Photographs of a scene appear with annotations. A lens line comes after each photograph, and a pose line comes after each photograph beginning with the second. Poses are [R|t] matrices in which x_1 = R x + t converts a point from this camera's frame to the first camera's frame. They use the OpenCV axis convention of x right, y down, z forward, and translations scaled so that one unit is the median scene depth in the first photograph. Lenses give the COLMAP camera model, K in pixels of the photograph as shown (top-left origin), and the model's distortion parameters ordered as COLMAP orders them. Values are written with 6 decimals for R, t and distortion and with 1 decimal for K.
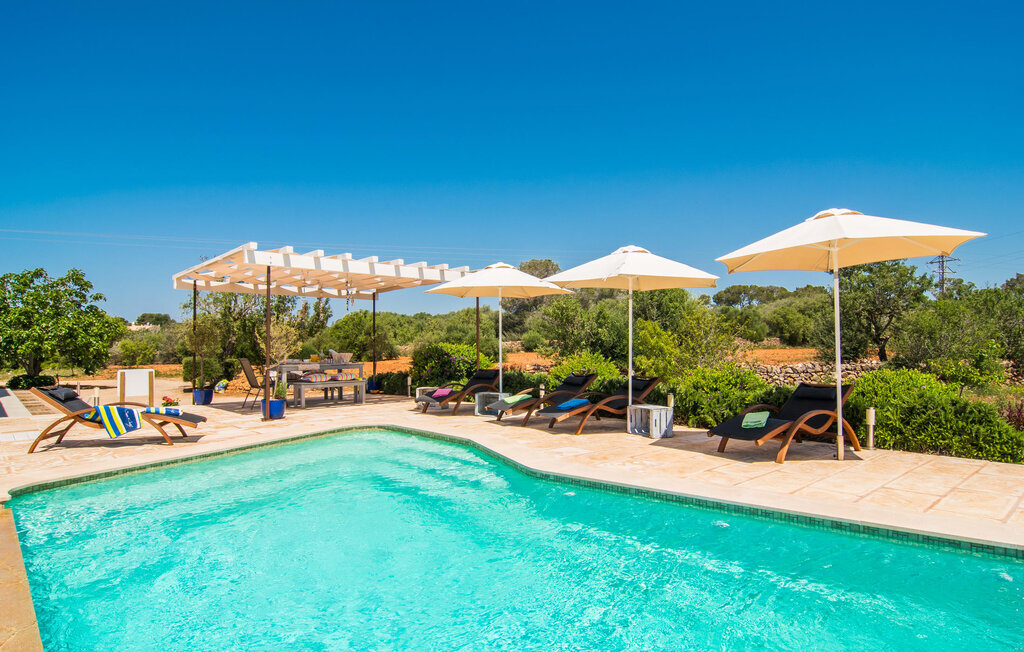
lens RADIAL K [[586.8, 0, 512.0], [0, 586.8, 326.0], [0, 0, 1]] dist [-0.014024, 0.000416]
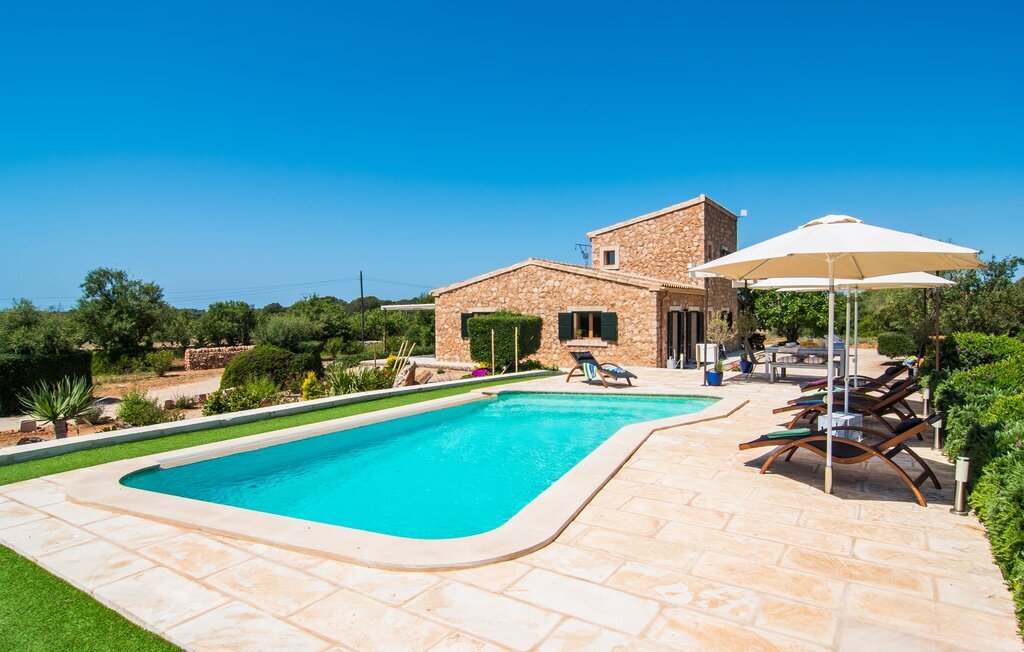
lens RADIAL K [[588.9, 0, 519.8], [0, 588.9, 323.2], [0, 0, 1]] dist [-0.008541, -0.001725]
pose [[0.266587, 0.021499, -0.963571, 0.626668], [0.030688, 0.999055, 0.030781, -0.036108], [0.963322, -0.037776, 0.265675, 0.135510]]
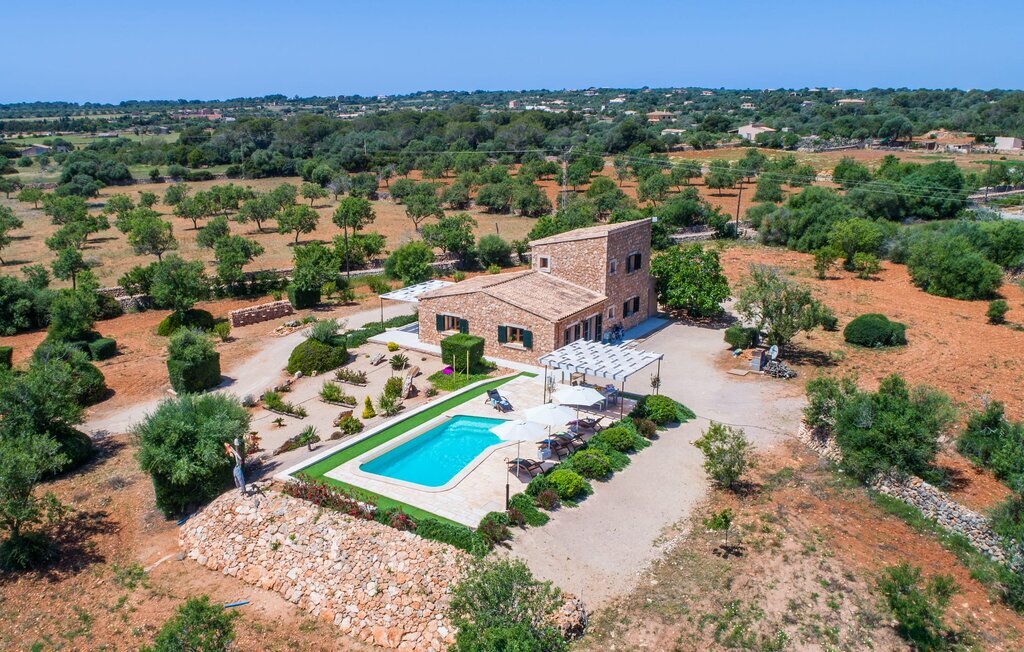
lens RADIAL K [[838.7, 0, 479.8], [0, 838.7, 326.3], [0, 0, 1]] dist [-0.005655, -0.002266]
pose [[0.221532, 0.264617, -0.938563, 2.772591], [0.028243, 0.960333, 0.277421, -1.170666], [0.974744, -0.087966, 0.205271, -0.197498]]
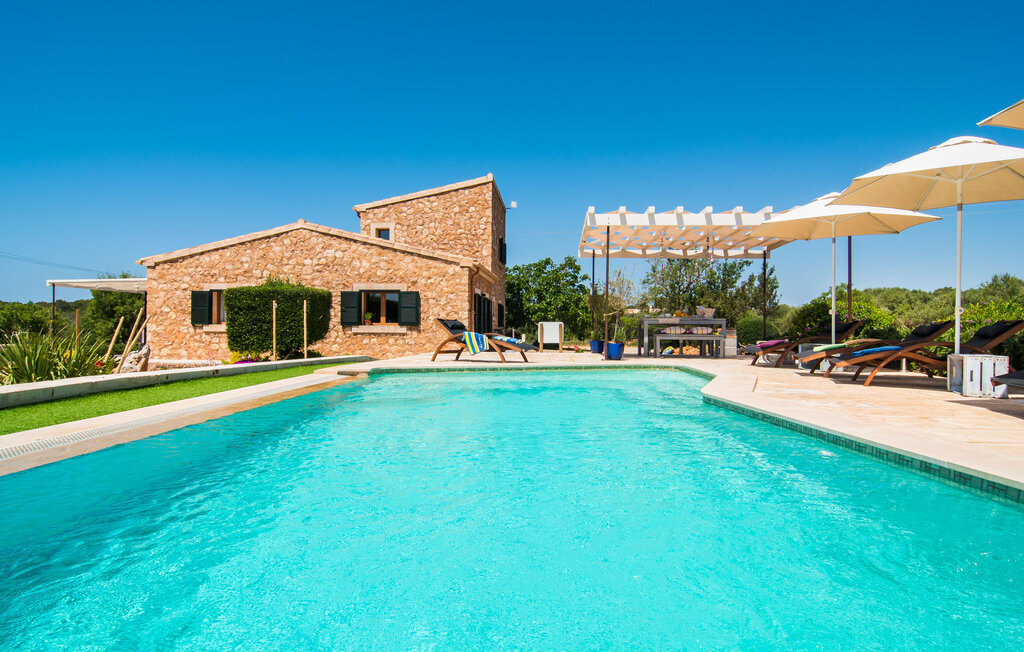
lens RADIAL K [[588.9, 0, 519.8], [0, 588.9, 323.2], [0, 0, 1]] dist [-0.008541, -0.001725]
pose [[0.692990, 0.007696, -0.720906, 0.222746], [0.009236, 0.999766, 0.019552, 0.047388], [0.720888, -0.020207, 0.692757, 0.054488]]
